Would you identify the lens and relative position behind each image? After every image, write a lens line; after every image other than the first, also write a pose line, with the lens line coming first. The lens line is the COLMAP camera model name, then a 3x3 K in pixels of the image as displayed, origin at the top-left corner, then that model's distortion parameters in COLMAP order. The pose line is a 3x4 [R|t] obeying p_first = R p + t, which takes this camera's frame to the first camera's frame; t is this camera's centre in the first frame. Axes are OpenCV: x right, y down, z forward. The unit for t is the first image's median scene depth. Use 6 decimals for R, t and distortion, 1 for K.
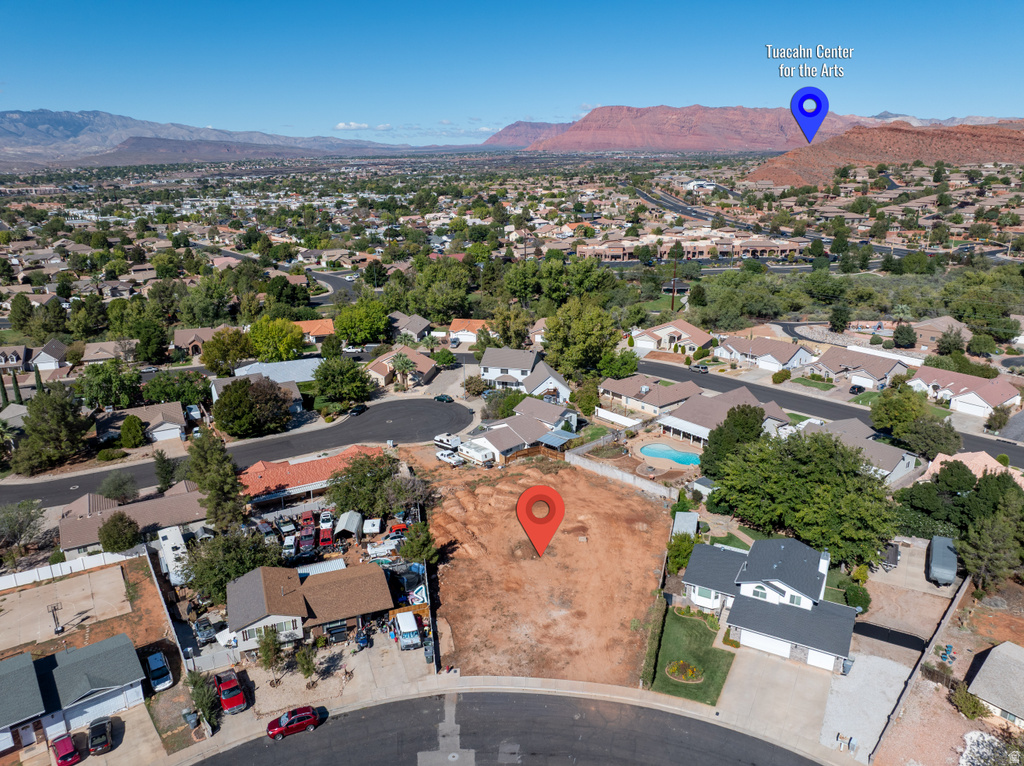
lens RADIAL K [[713.5, 0, 515.5], [0, 713.5, 384.3], [0, 0, 1]] dist [-0.036789, 0.006873]
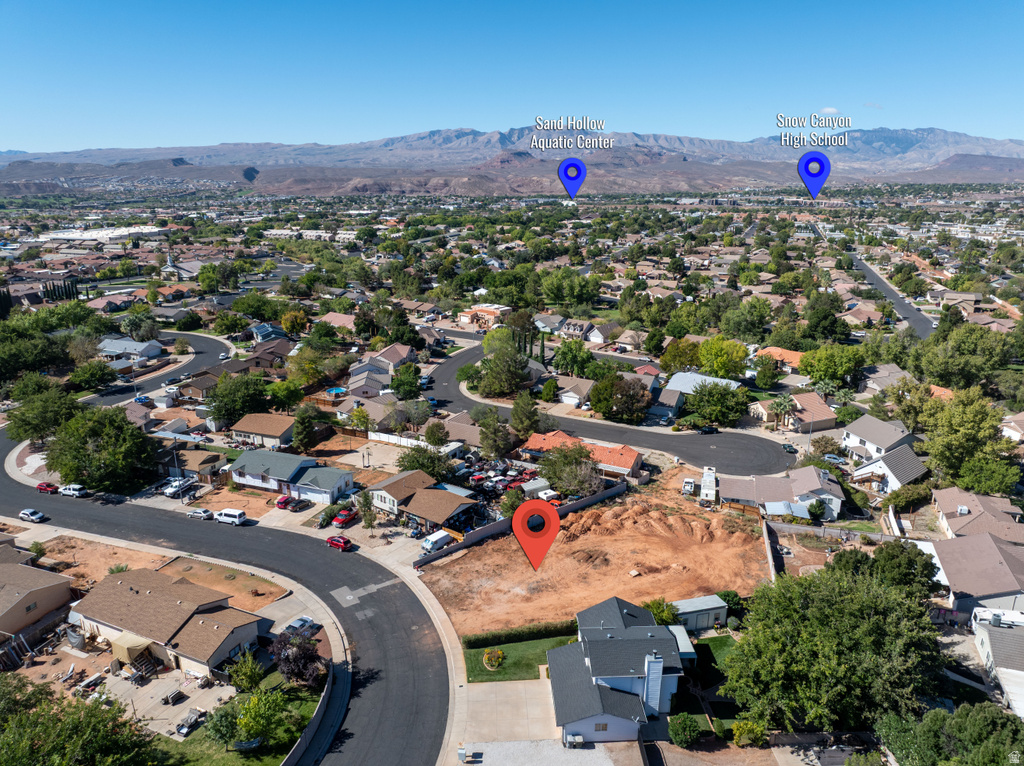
lens RADIAL K [[713.5, 0, 513.8], [0, 713.5, 385.4], [0, 0, 1]] dist [-0.036789, 0.006873]
pose [[0.525248, 0.250015, -0.813392, 0.600363], [-0.266442, 0.956120, 0.121830, -0.102245], [0.808160, 0.152731, 0.568815, 0.149877]]
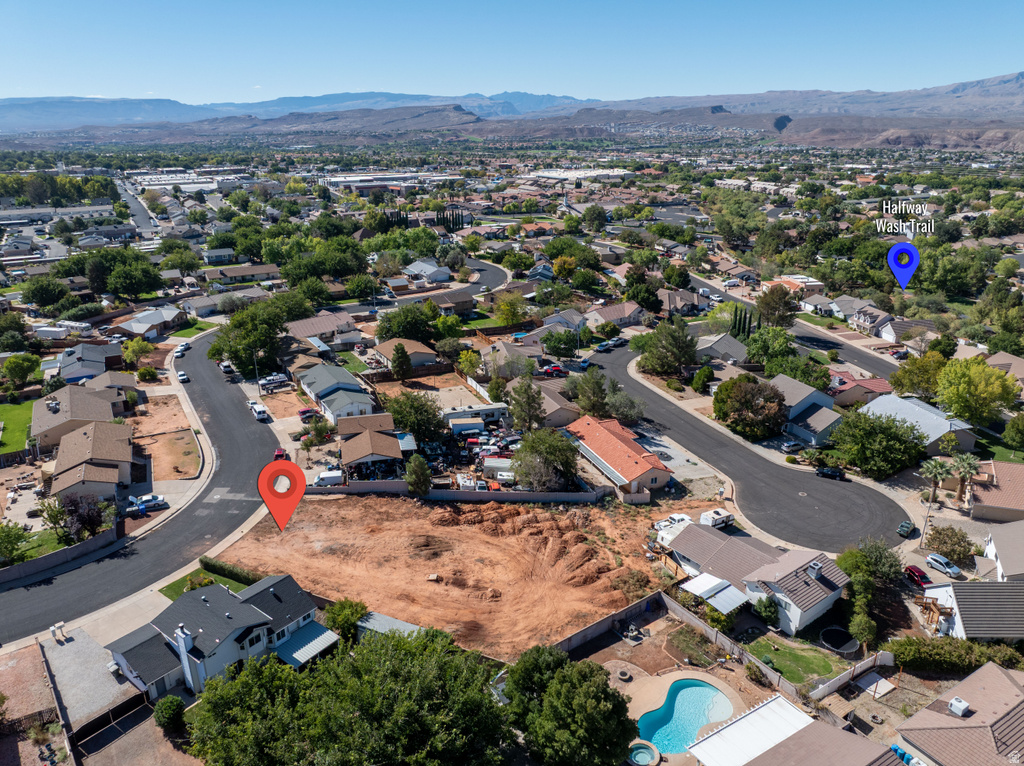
lens RADIAL K [[713.5, 0, 515.5], [0, 713.5, 383.9], [0, 0, 1]] dist [-0.036789, 0.006873]
pose [[-0.136199, 0.349709, -0.926905, 0.650684], [-0.303469, 0.875919, 0.375065, -0.298181], [0.943057, 0.332370, -0.013174, 0.773800]]
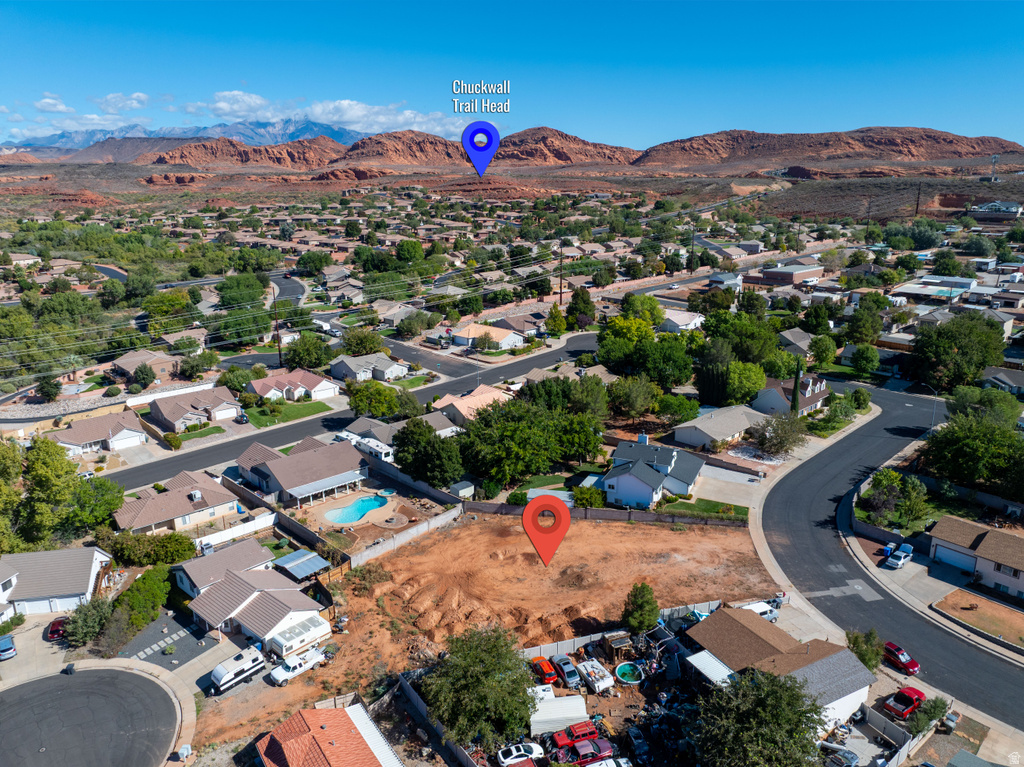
lens RADIAL K [[713.5, 0, 514.9], [0, 713.5, 382.3], [0, 0, 1]] dist [-0.036789, 0.006873]
pose [[-0.062645, -0.258154, 0.964071, -0.647564], [0.313344, 0.912037, 0.264582, -0.234699], [-0.947571, 0.318661, 0.023756, 0.712532]]
